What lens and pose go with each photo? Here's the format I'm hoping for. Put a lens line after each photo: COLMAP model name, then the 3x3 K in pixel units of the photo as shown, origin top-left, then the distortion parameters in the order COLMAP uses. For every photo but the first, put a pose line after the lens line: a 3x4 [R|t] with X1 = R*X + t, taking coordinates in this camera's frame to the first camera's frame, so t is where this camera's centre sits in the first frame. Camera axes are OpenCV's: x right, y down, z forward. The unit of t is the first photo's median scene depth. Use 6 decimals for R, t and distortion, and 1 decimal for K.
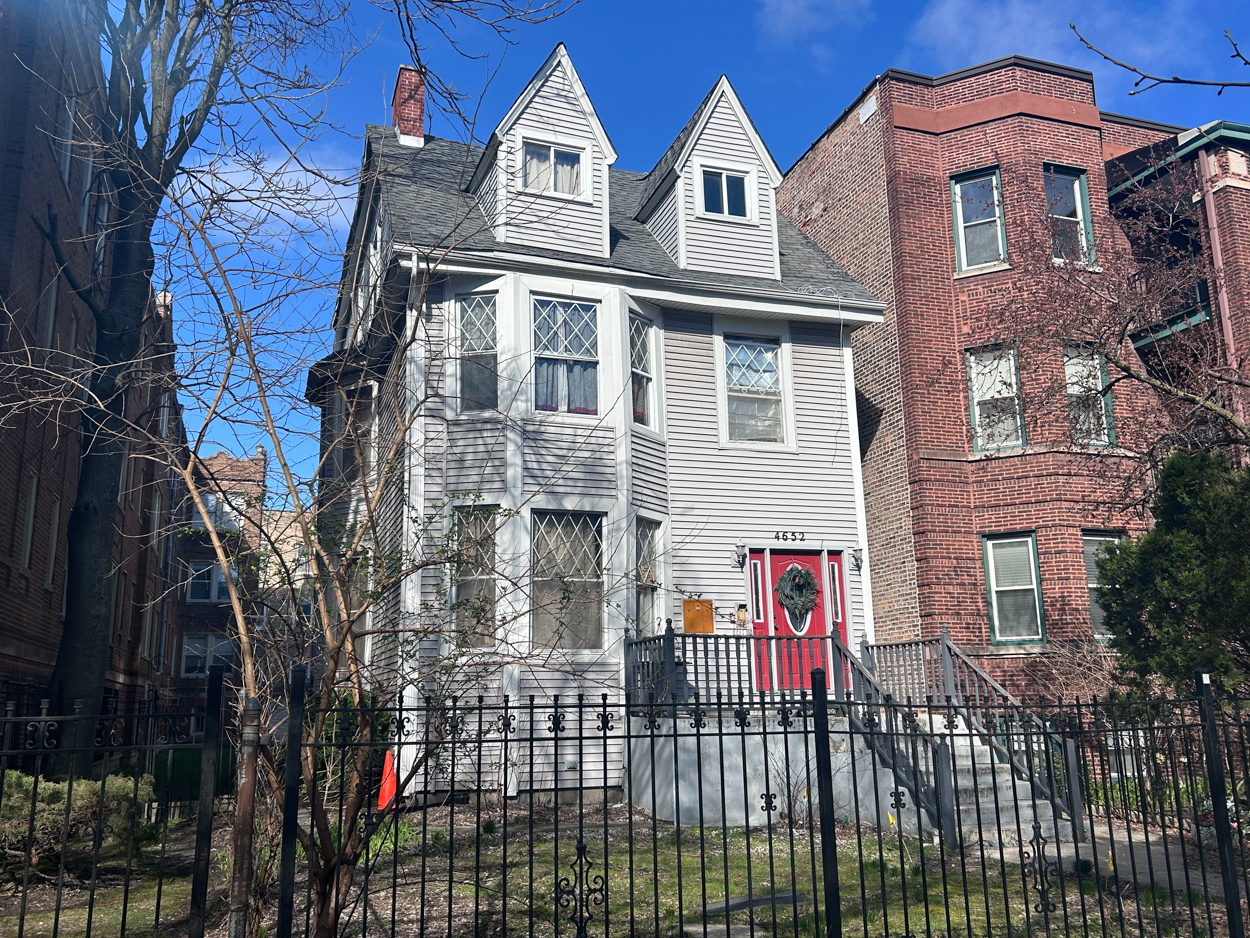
lens RADIAL K [[1027.4, 0, 618.7], [0, 1027.4, 470.3], [0, 0, 1]] dist [0.073960, -0.011892]
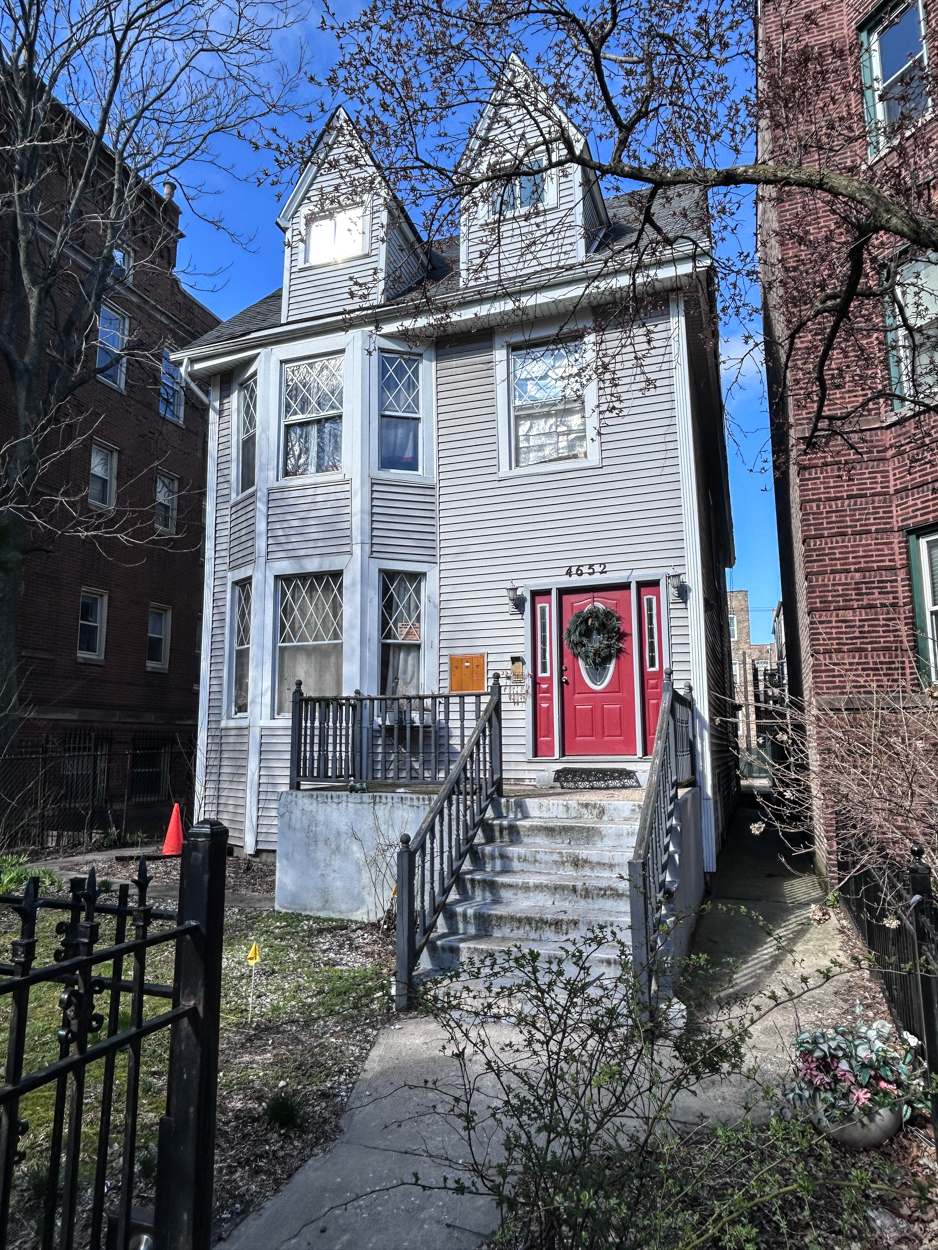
lens RADIAL K [[758.1, 0, 468.8], [0, 758.1, 632.0], [0, 0, 1]] dist [-0.015618, 0.003562]
pose [[0.781540, -0.076936, -0.619093, 0.480629], [0.127248, 0.991163, 0.037463, 0.081987], [0.610740, -0.108057, 0.784424, 0.490581]]
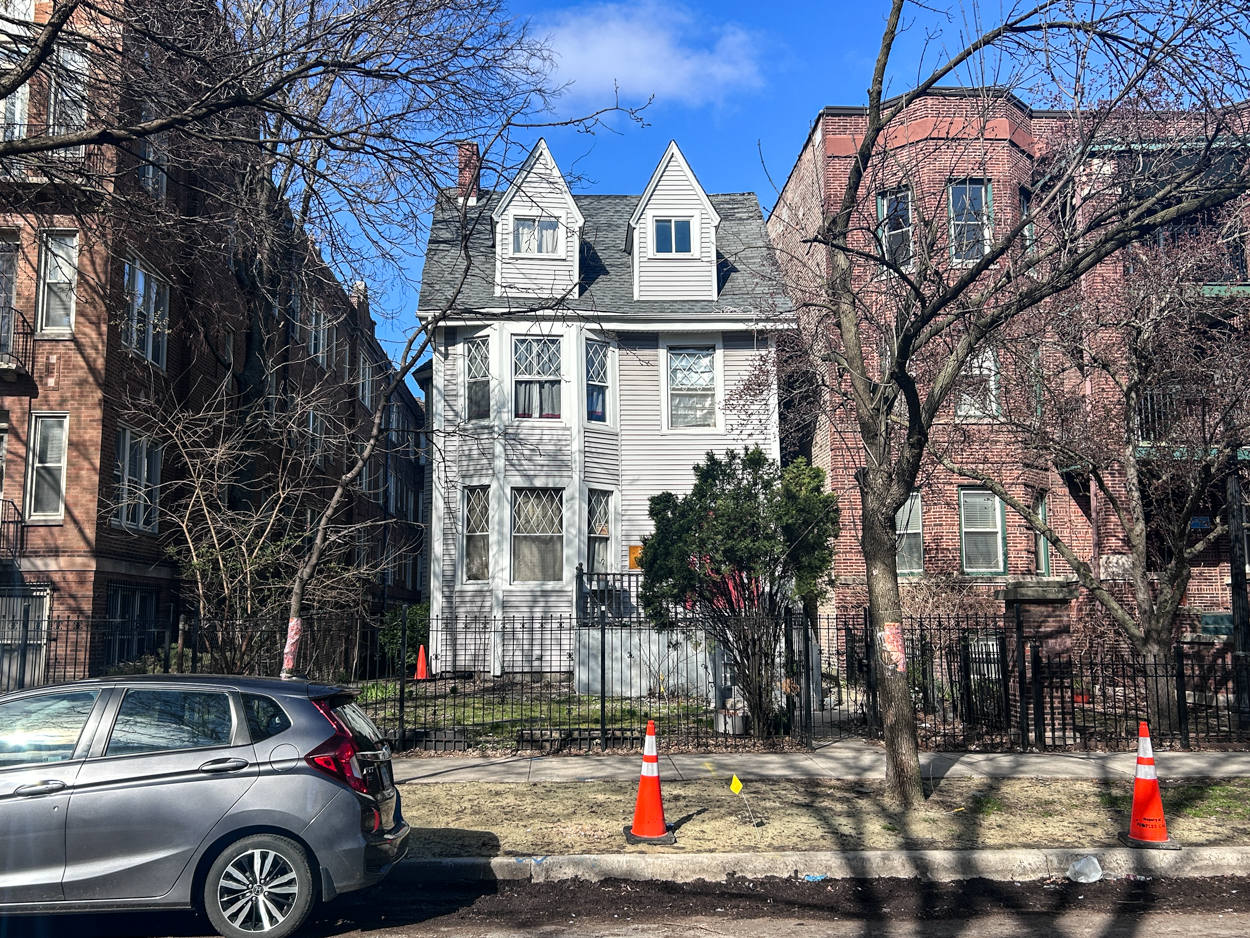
lens RADIAL K [[1173.7, 0, 630.3], [0, 1173.7, 463.1], [0, 0, 1]] dist [0.141734, 0.000000]
pose [[0.961392, -0.026973, -0.273858, 0.502896], [0.049338, 0.995954, 0.075109, -0.106707], [0.270724, -0.085721, 0.958833, -0.526837]]
